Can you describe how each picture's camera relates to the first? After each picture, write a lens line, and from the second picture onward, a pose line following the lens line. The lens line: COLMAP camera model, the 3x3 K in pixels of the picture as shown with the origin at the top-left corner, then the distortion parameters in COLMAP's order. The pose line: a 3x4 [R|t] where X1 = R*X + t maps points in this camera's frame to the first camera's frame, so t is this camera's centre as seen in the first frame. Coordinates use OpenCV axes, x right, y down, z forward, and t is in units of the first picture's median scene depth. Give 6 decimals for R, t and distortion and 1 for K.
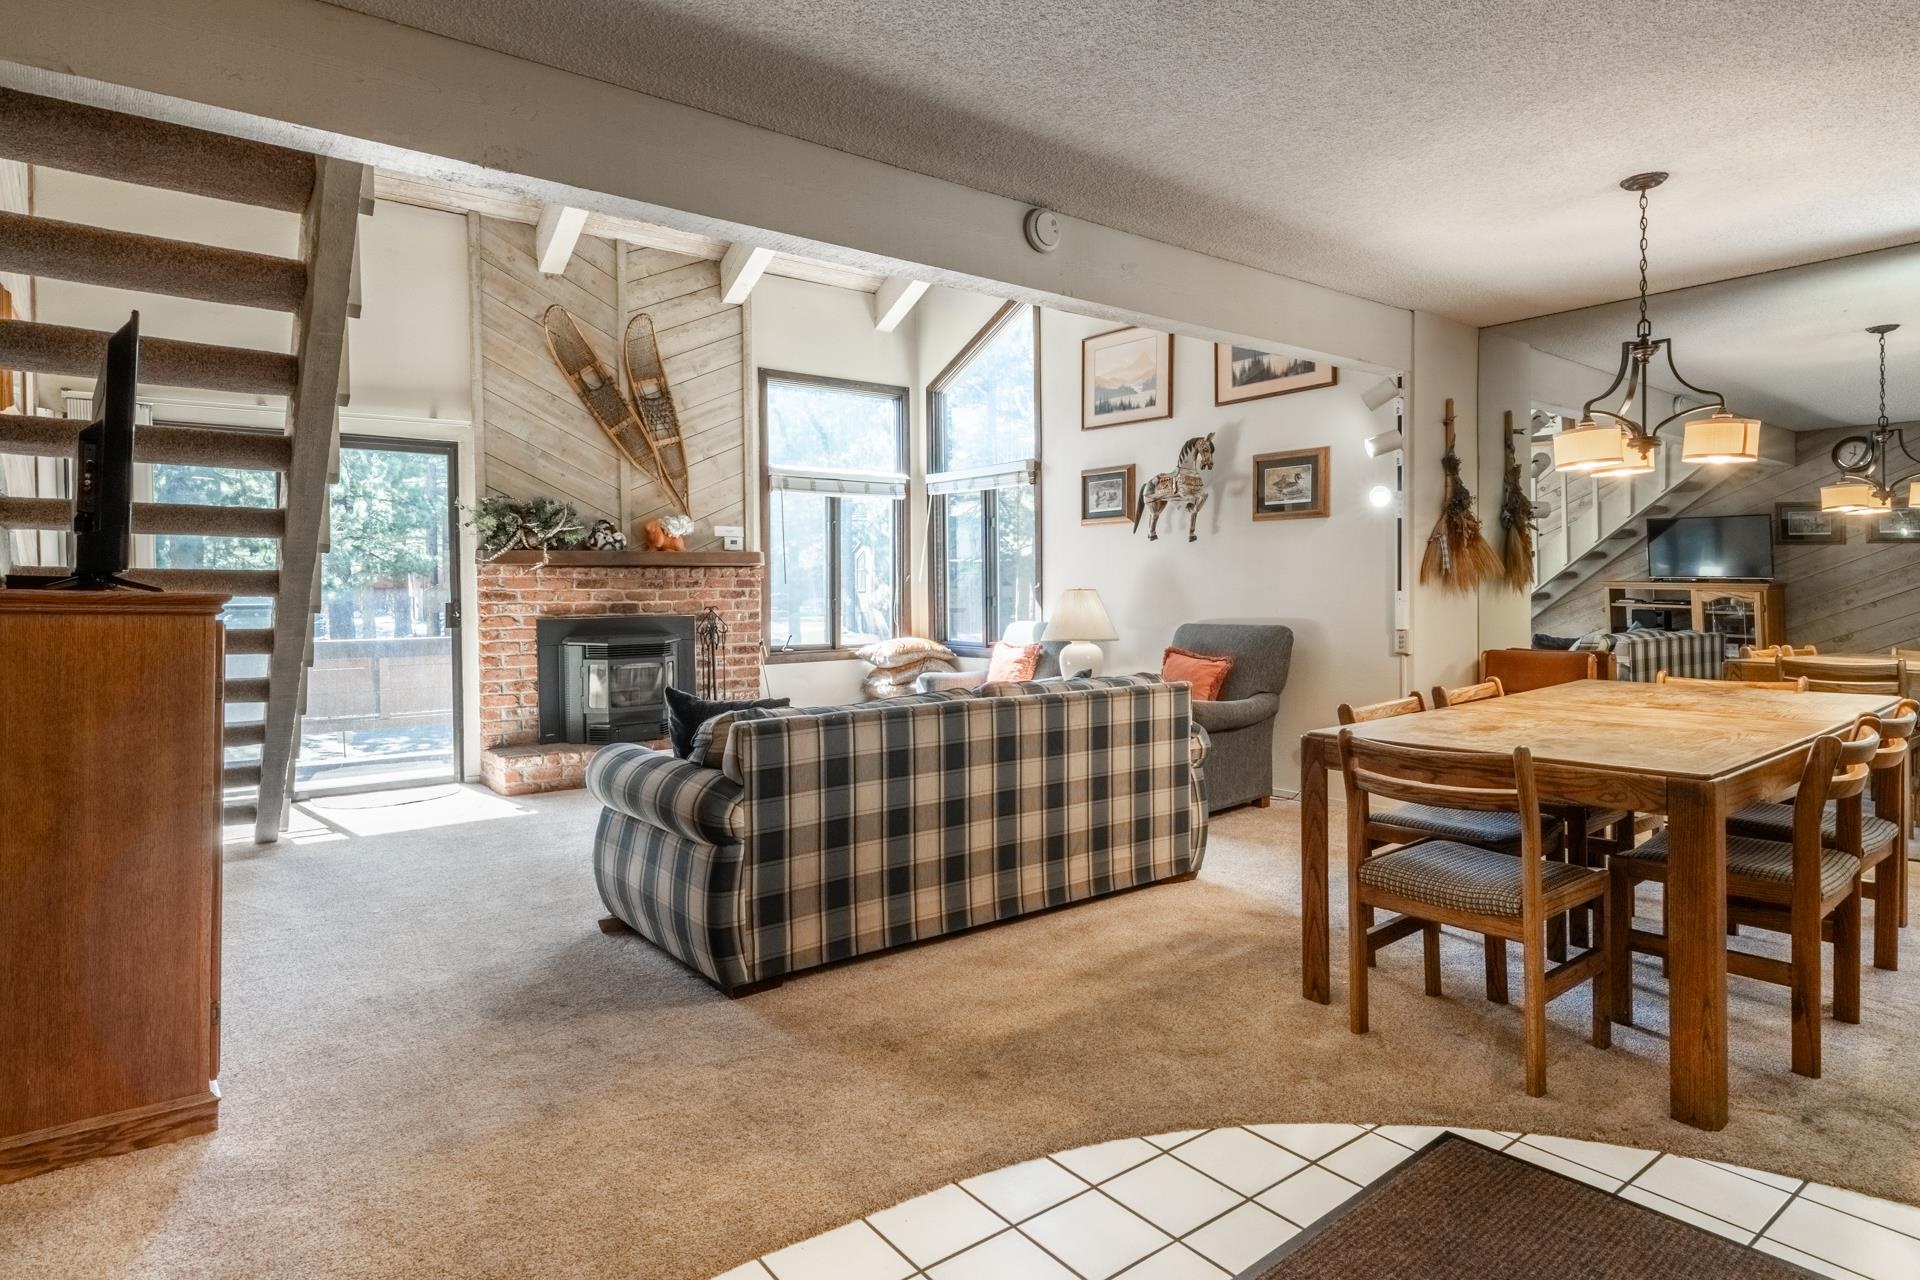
lens RADIAL K [[1026.9, 0, 939.5], [0, 1026.9, 608.2], [0, 0, 1]] dist [-0.007499, 0.000220]
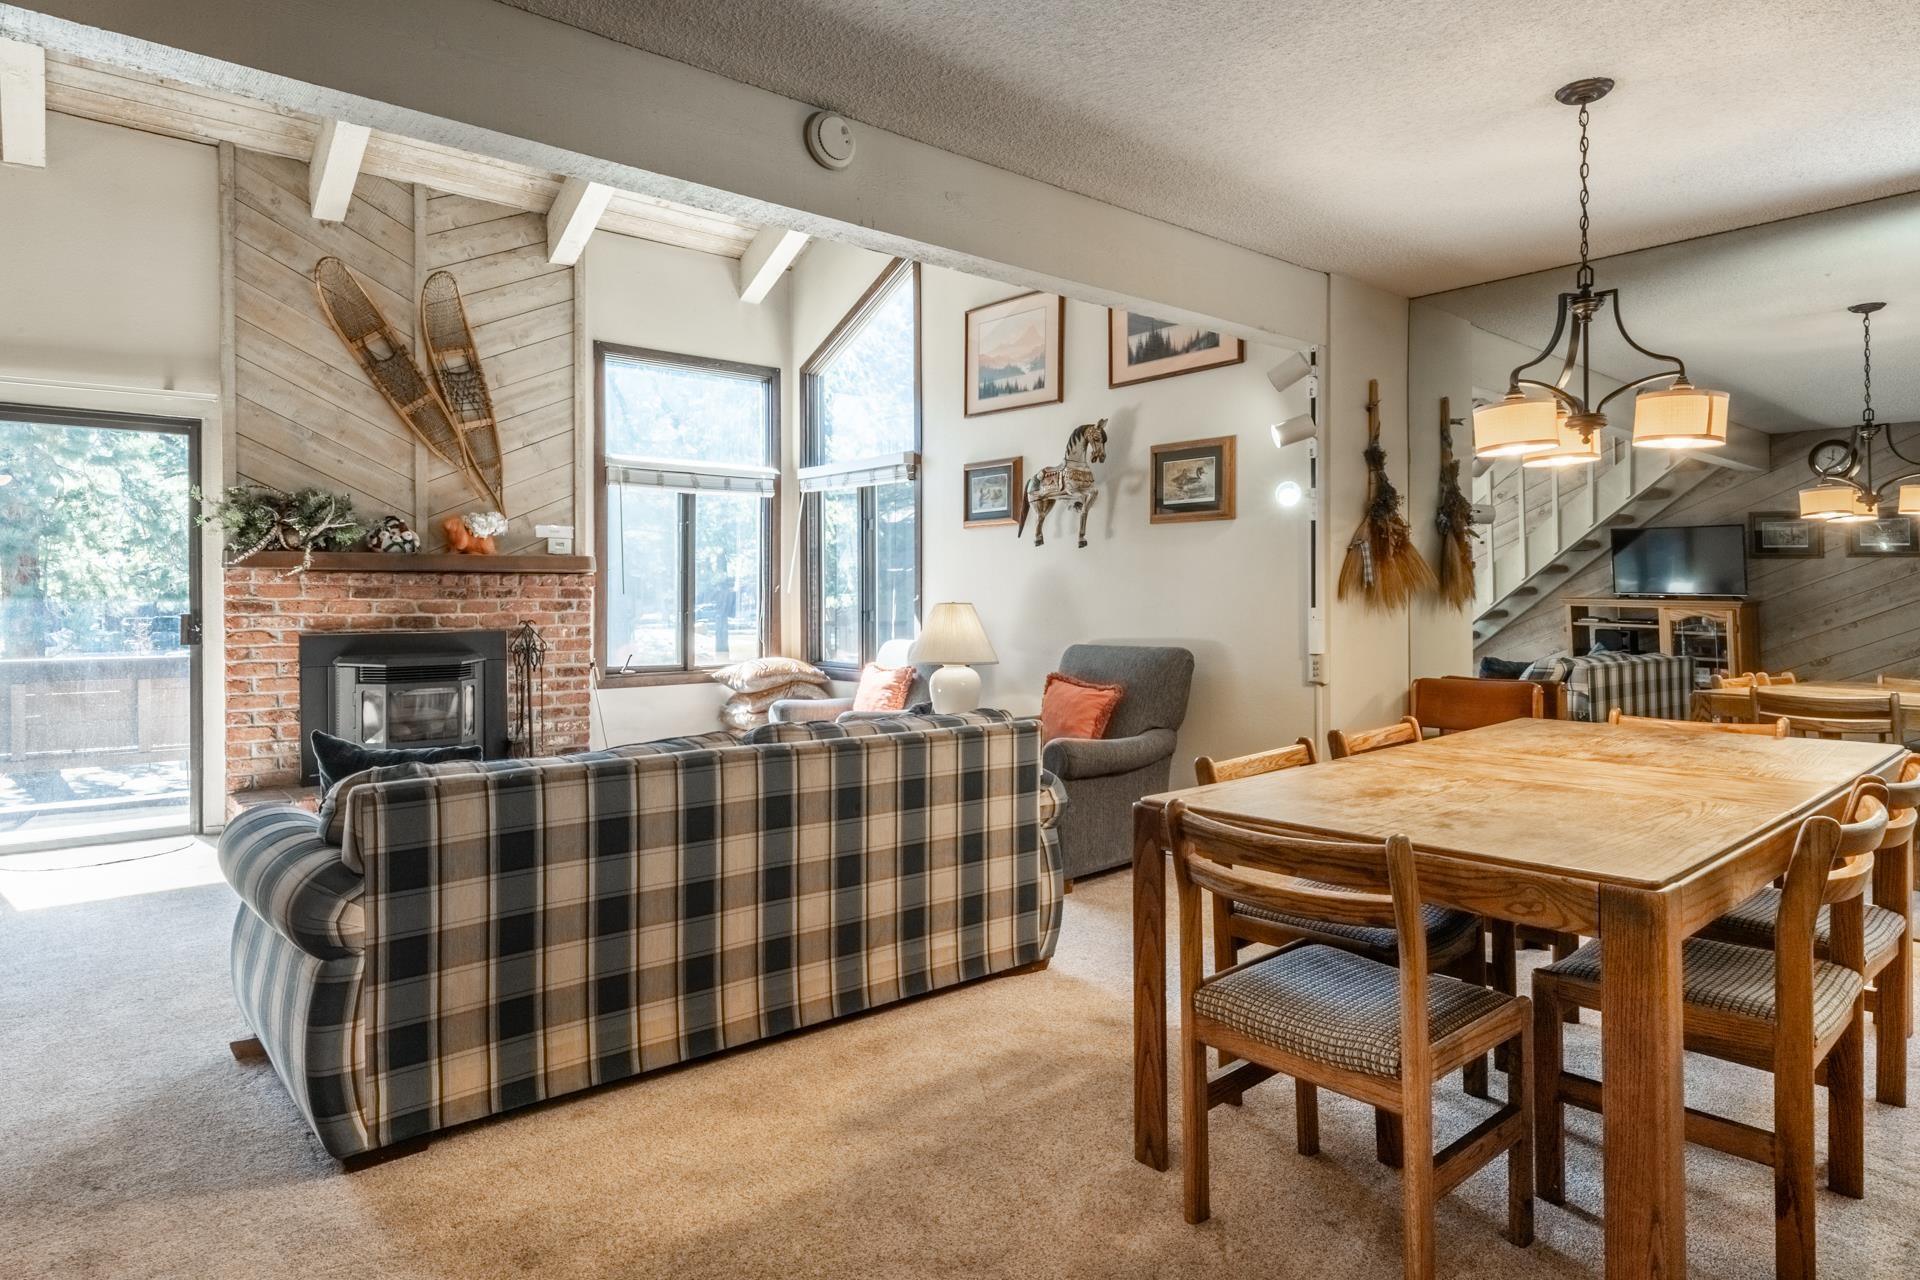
lens RADIAL K [[1087.0, 0, 940.7], [0, 1087.0, 602.5], [0, 0, 1]] dist [-0.010157, 0.001815]
pose [[0.999009, 0.006615, 0.044015, 0.085230], [-0.005862, 0.999835, -0.017201, -0.003271], [-0.044122, 0.016926, 0.998883, 0.104601]]
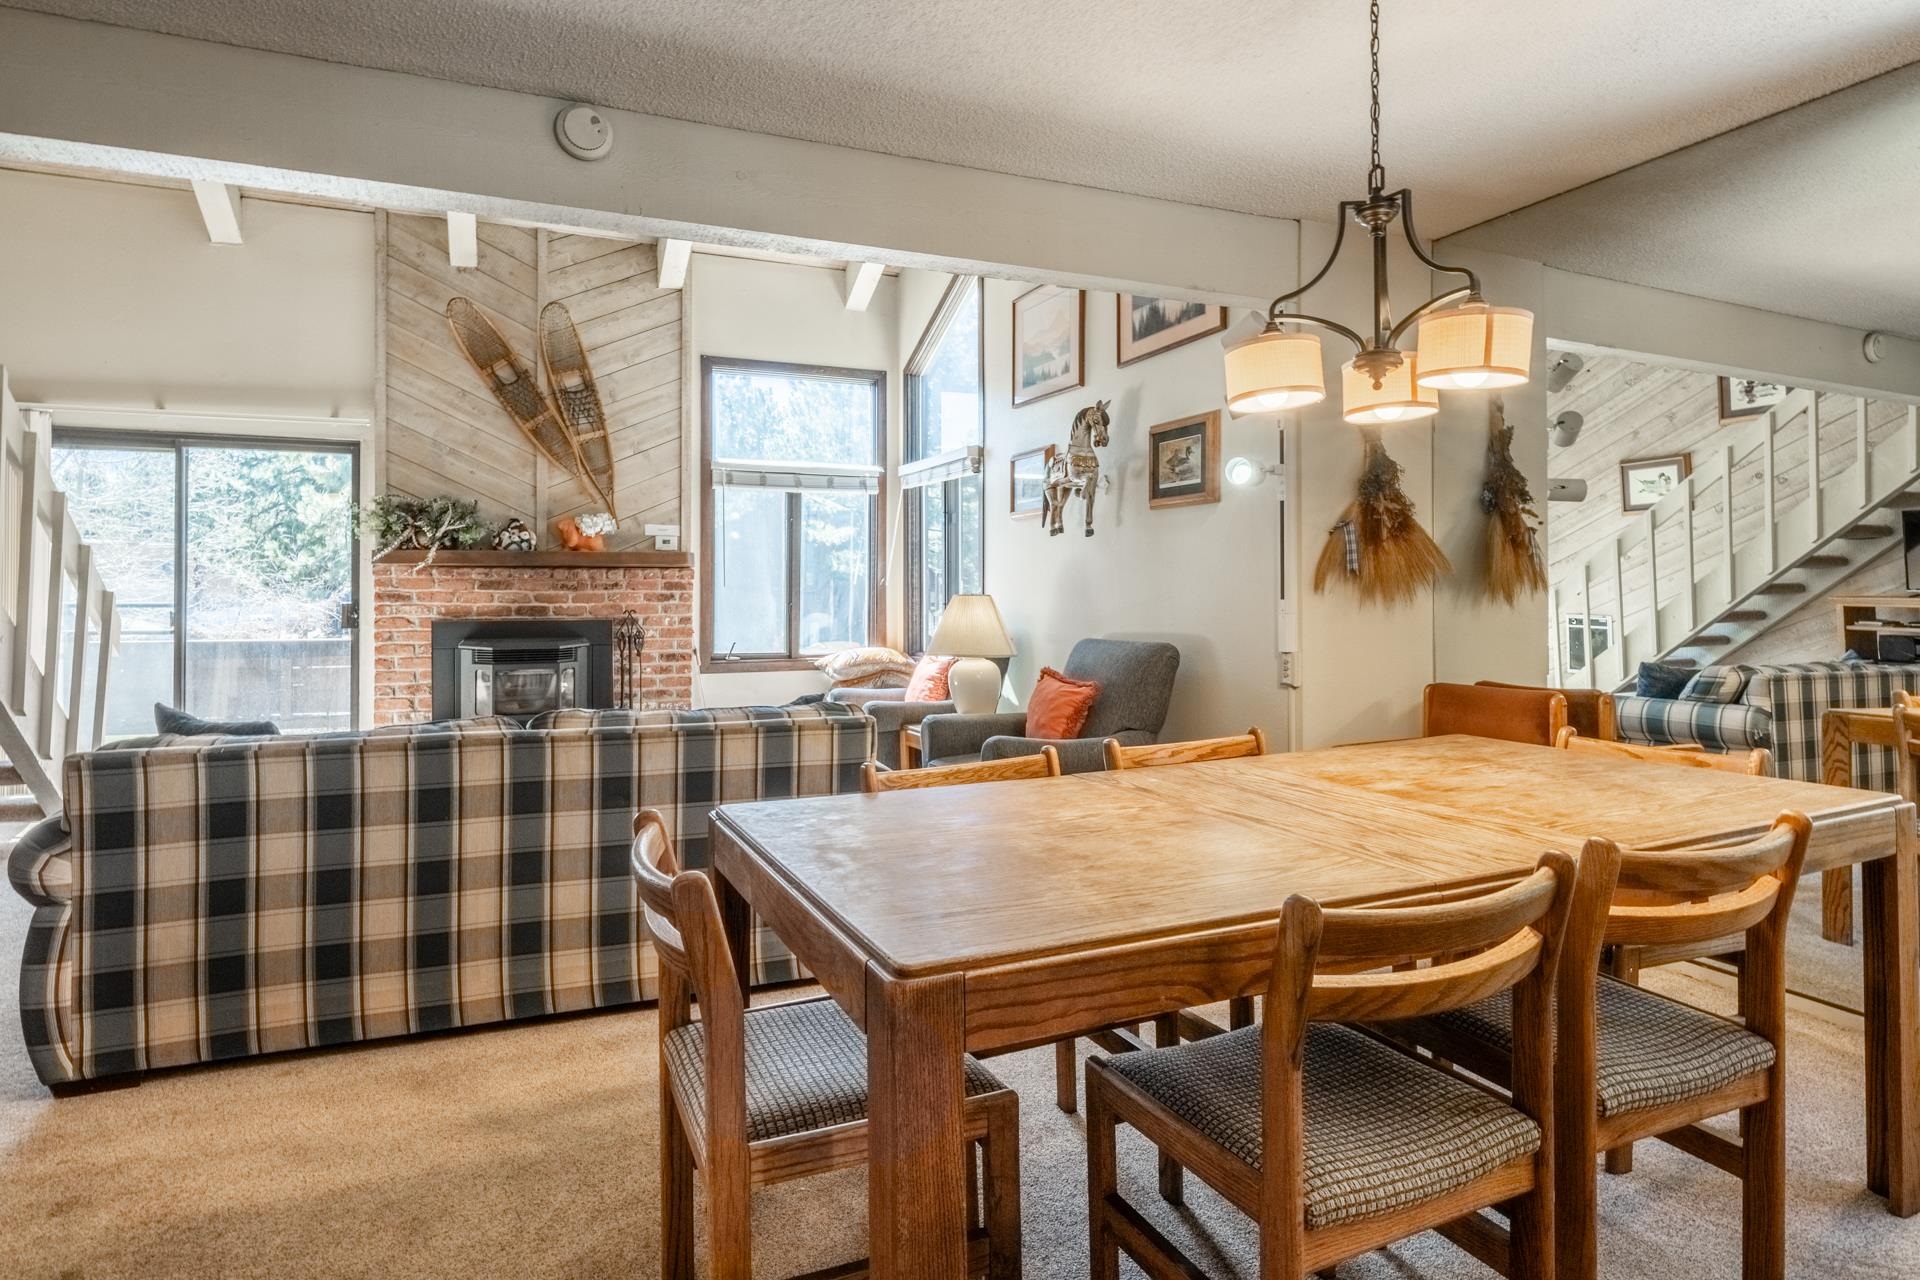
lens RADIAL K [[1026.9, 0, 942.6], [0, 1026.9, 582.3], [0, 0, 1]] dist [-0.007499, 0.000220]
pose [[0.969303, 0.004927, -0.245820, 0.312041], [-0.012327, 0.999516, -0.028574, -0.004195], [0.245560, 0.030727, 0.968894, 0.180389]]
